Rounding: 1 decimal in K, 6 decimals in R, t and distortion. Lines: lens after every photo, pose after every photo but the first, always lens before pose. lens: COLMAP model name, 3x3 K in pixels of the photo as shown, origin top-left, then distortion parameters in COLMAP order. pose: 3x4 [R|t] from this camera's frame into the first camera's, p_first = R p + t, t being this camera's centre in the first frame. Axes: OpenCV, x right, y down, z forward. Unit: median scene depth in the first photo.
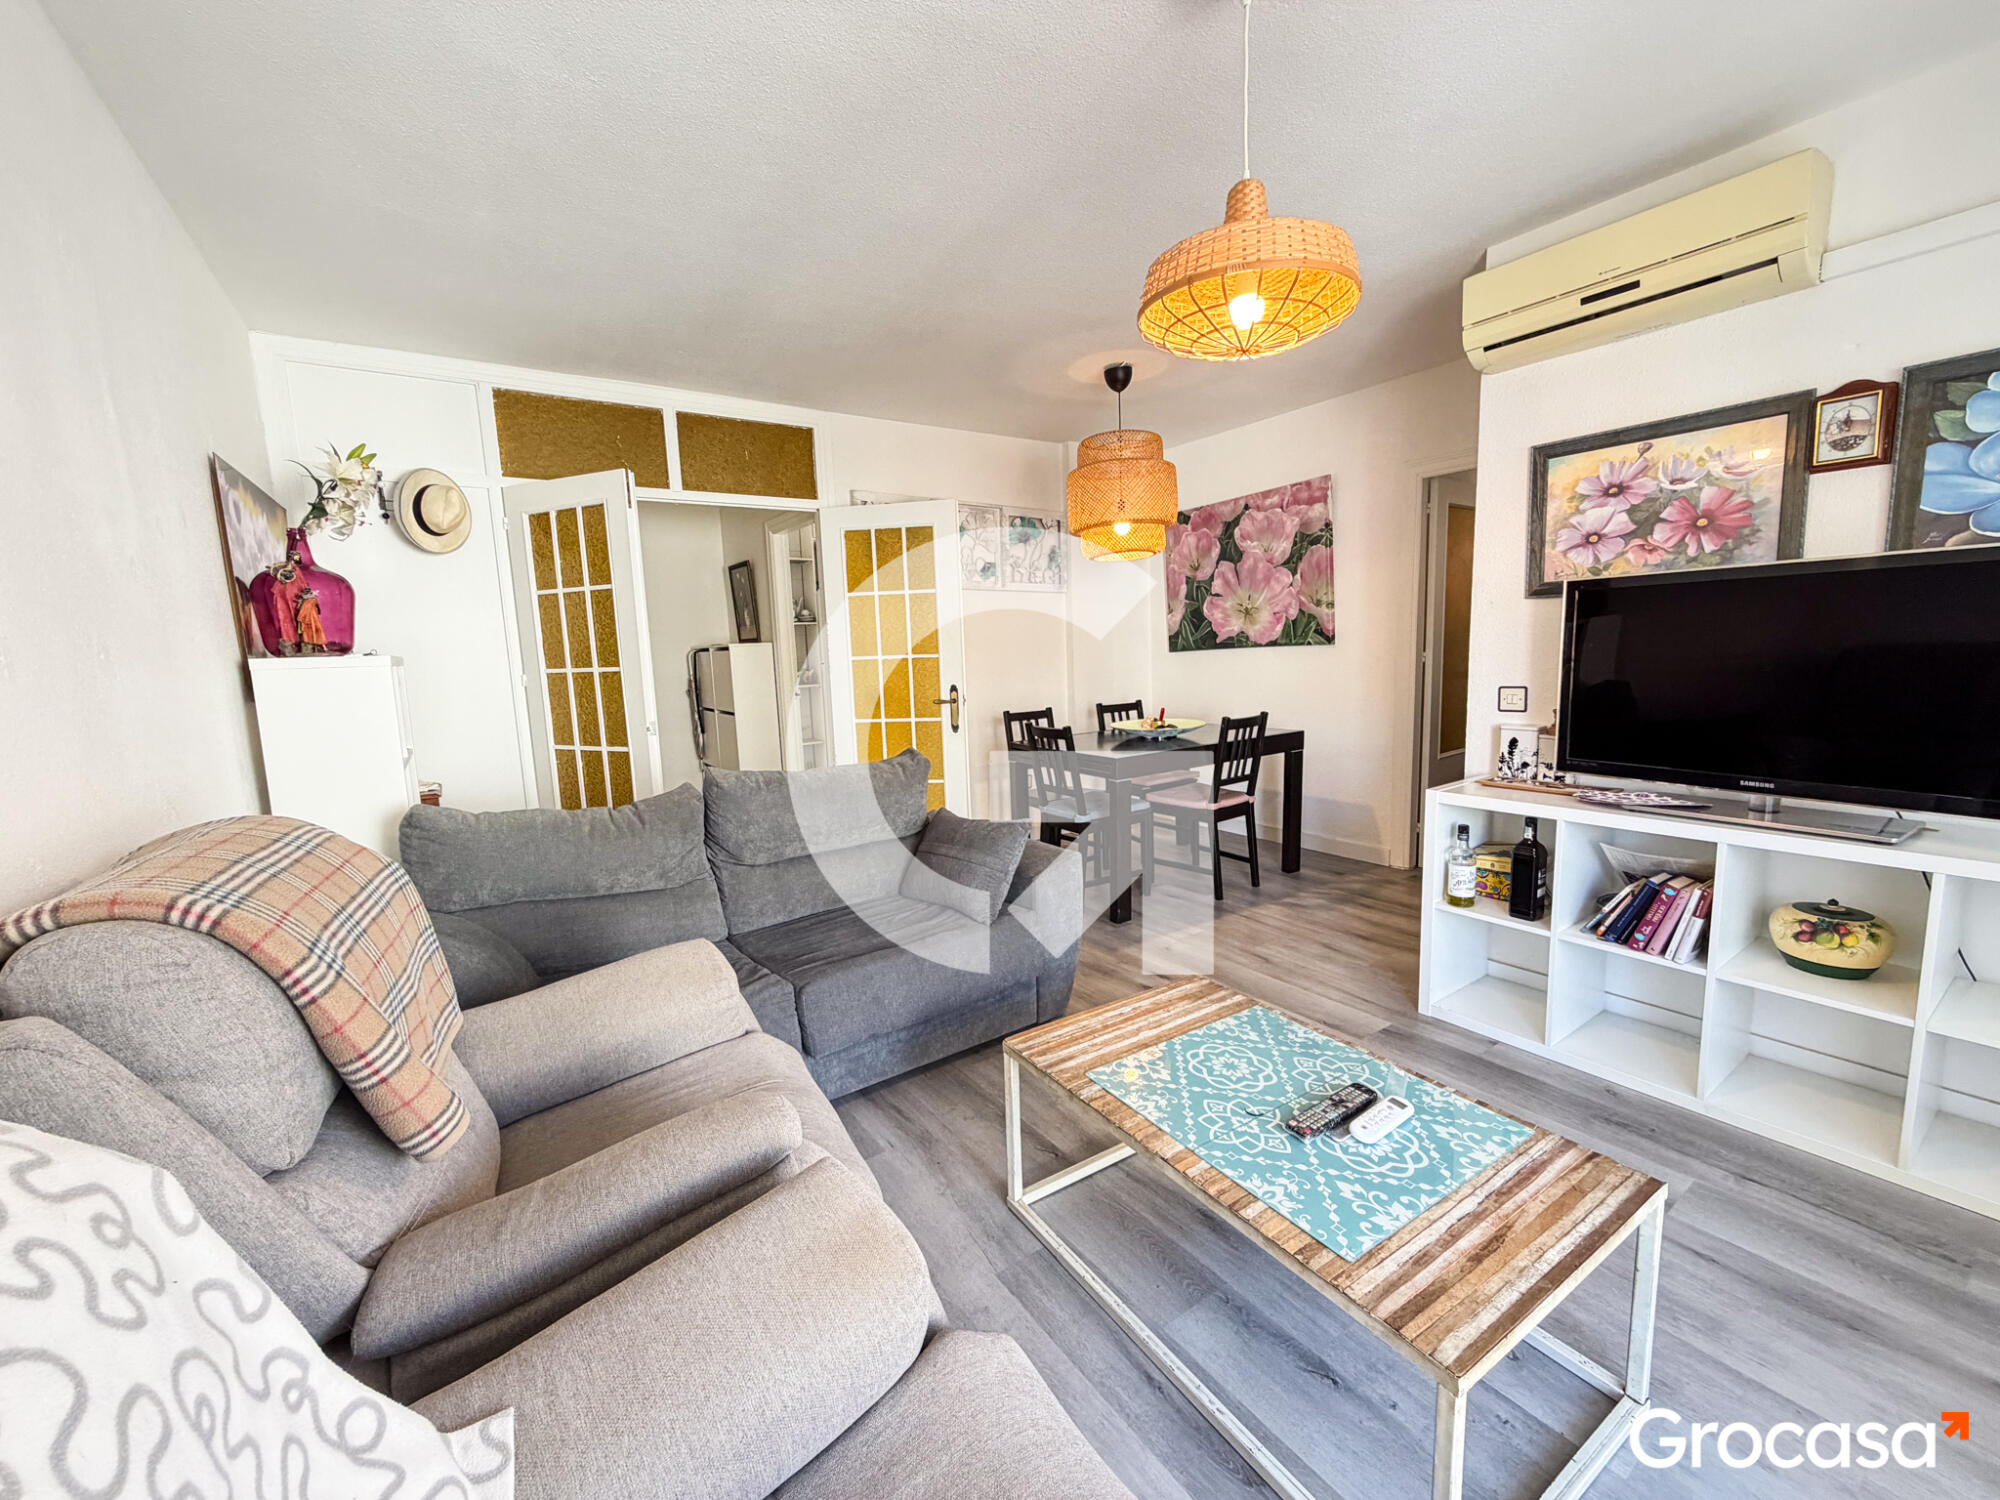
lens RADIAL K [[794.3, 0, 994.5], [0, 794.3, 749.2], [0, 0, 1]] dist [-0.000456, -0.000205]
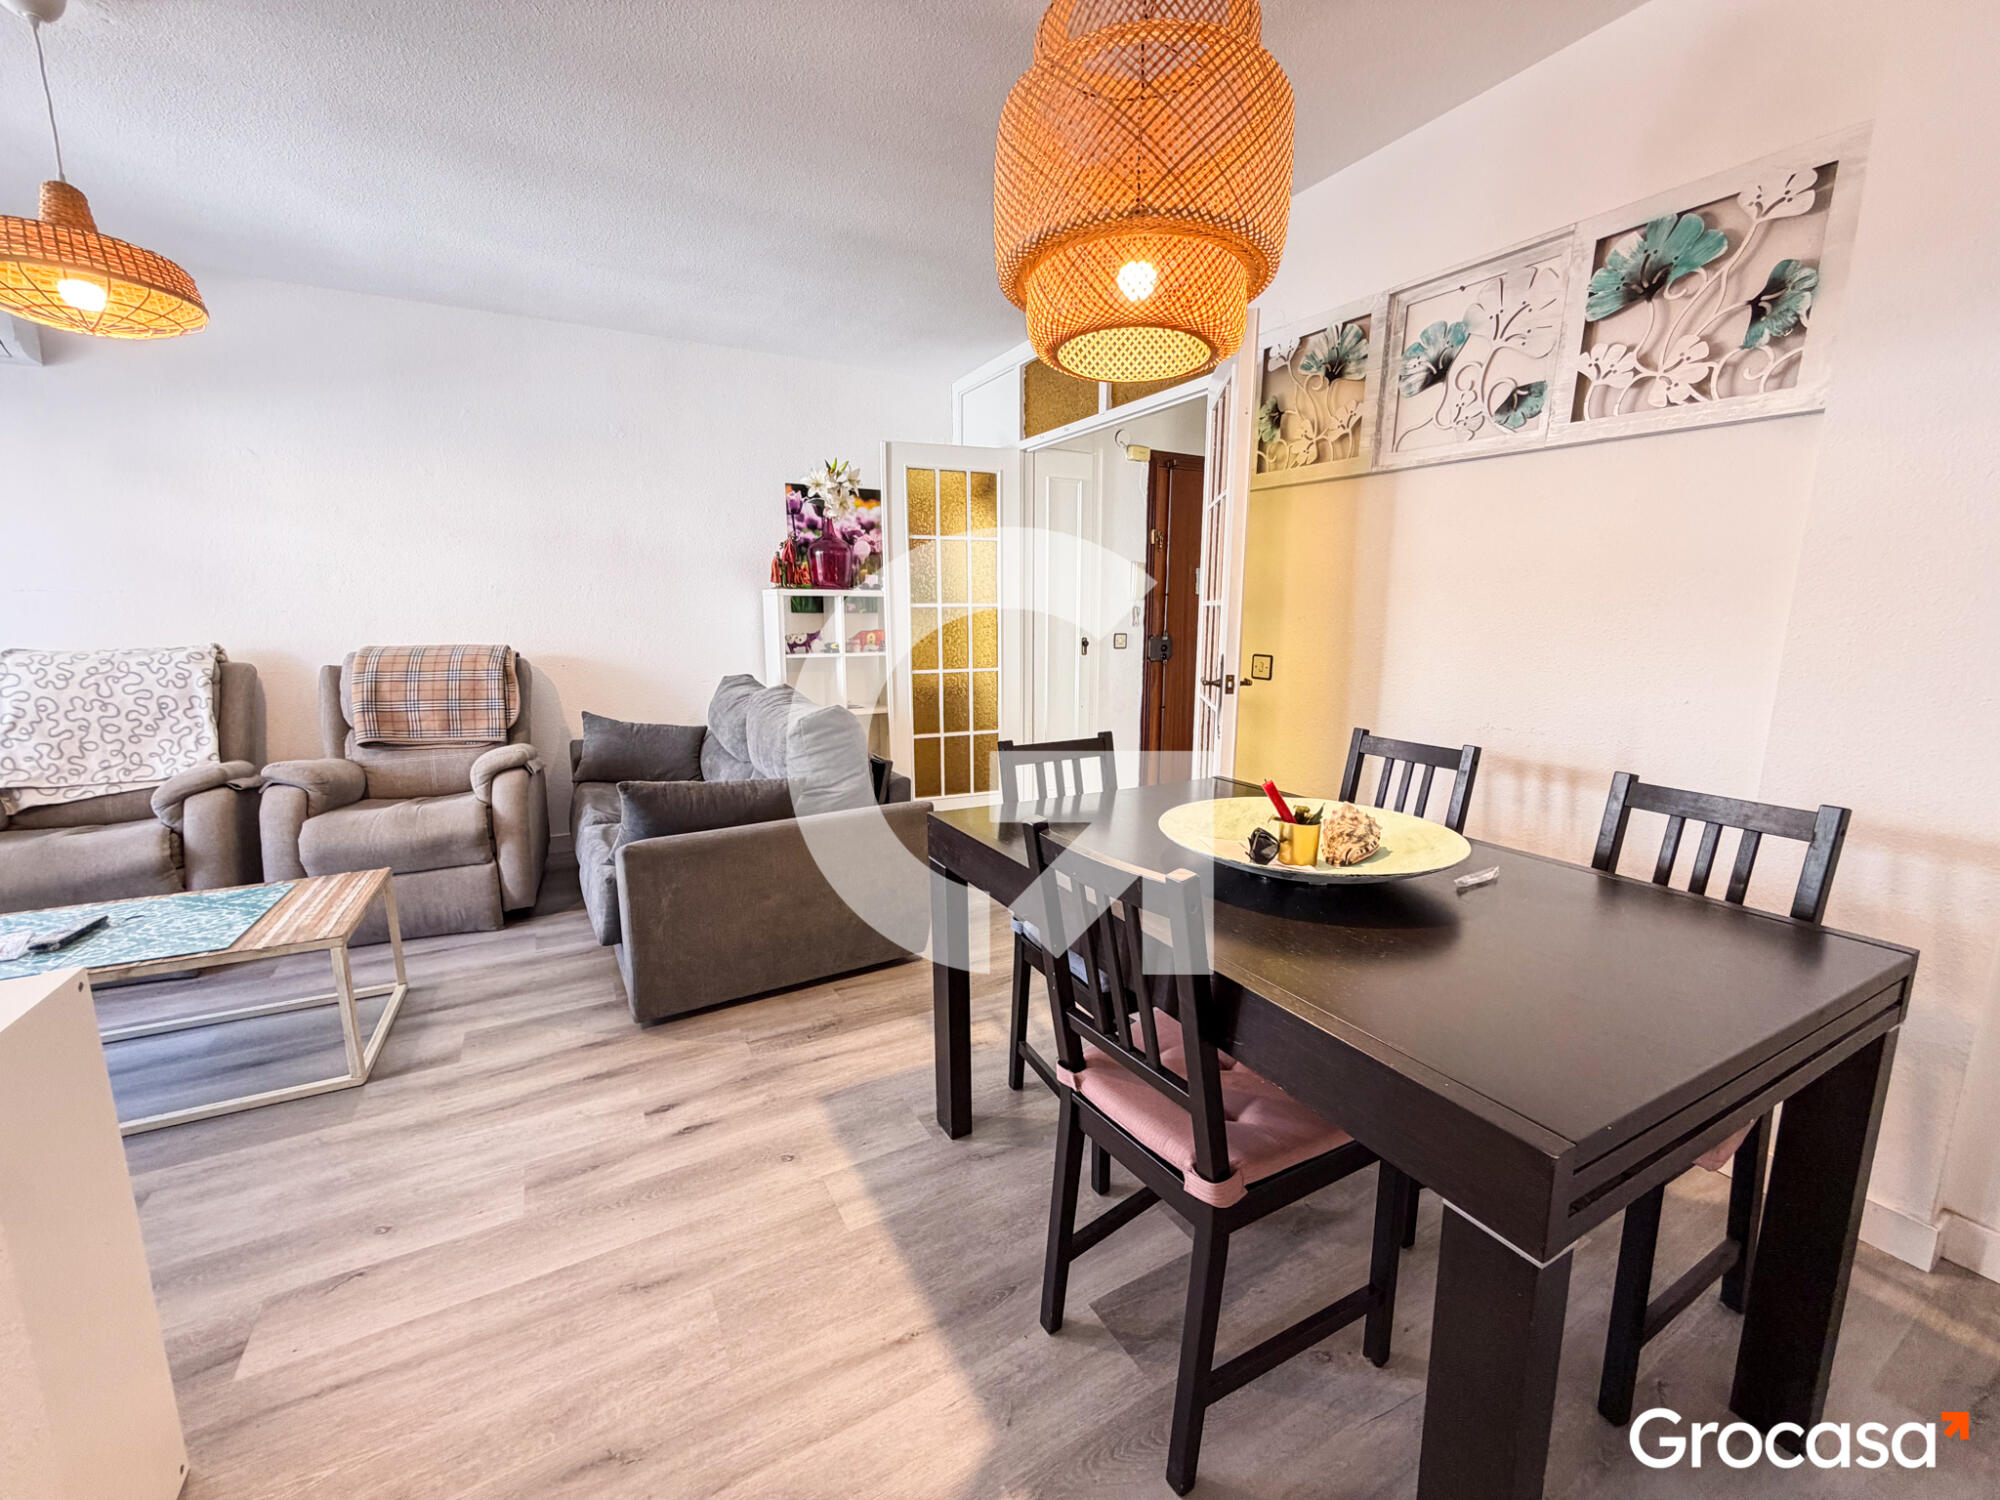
lens RADIAL K [[794.3, 0, 994.5], [0, 794.3, 749.2], [0, 0, 1]] dist [-0.000456, -0.000205]
pose [[-0.081015, 0.205455, -0.975307, 0.896832], [-0.130324, 0.967940, 0.214729, -0.199392], [0.988156, 0.144502, -0.051642, 1.498579]]
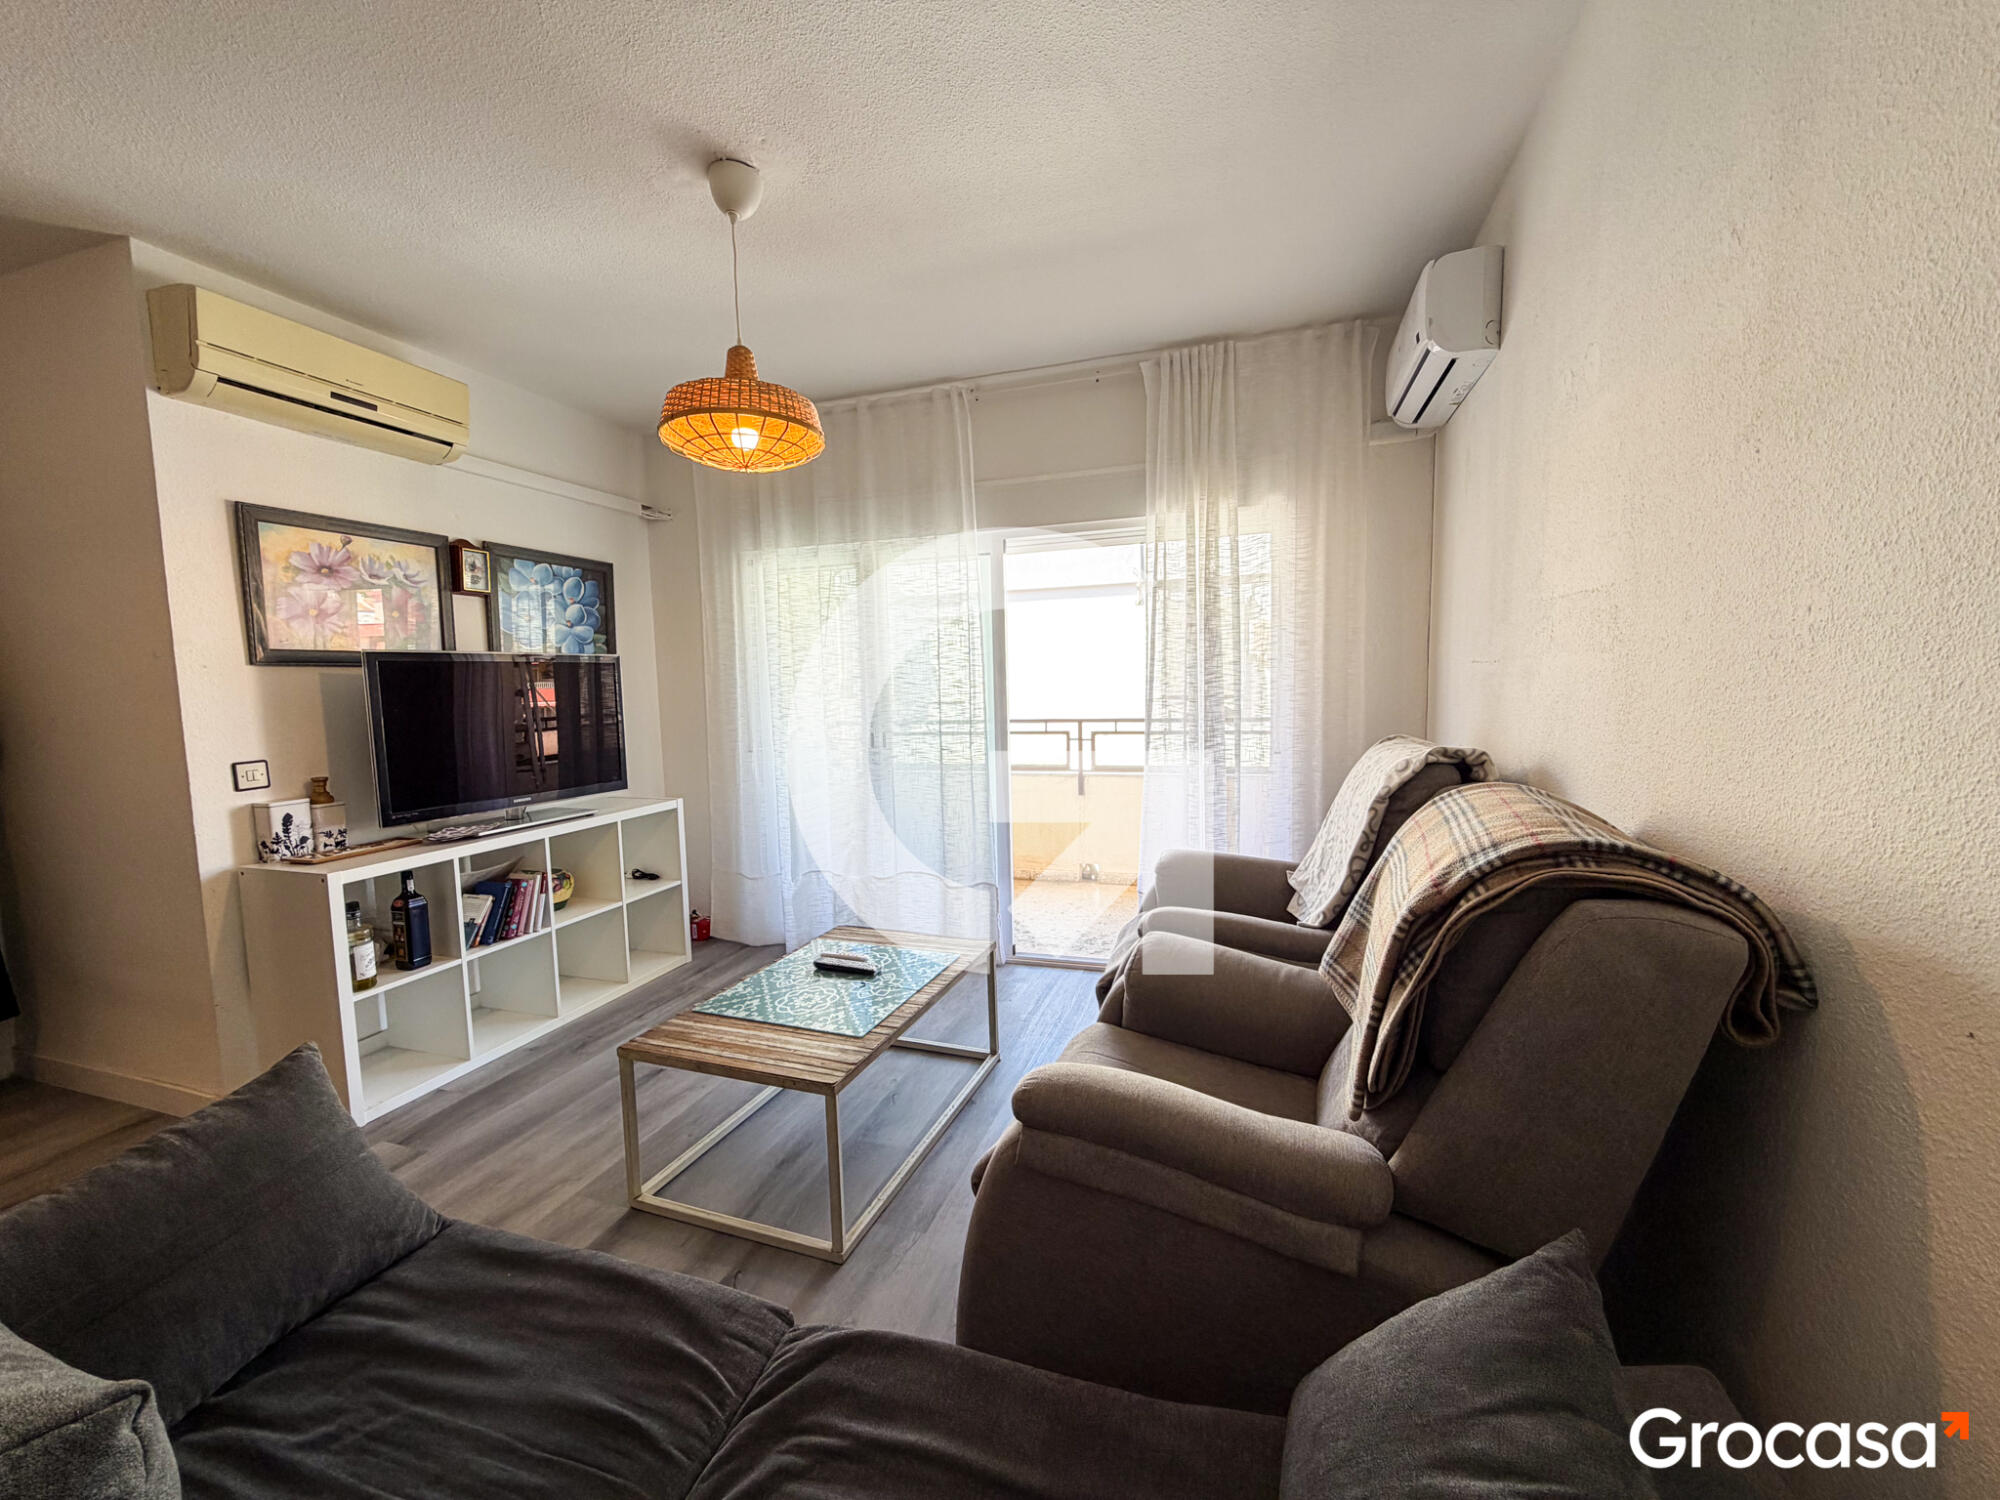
lens RADIAL K [[794.3, 0, 994.5], [0, 794.3, 749.2], [0, 0, 1]] dist [-0.000456, -0.000205]
pose [[-0.606828, -0.014536, 0.794700, -0.615270], [0.152625, 0.979096, 0.134452, -0.092578], [-0.780042, 0.202880, -0.591925, 0.952468]]
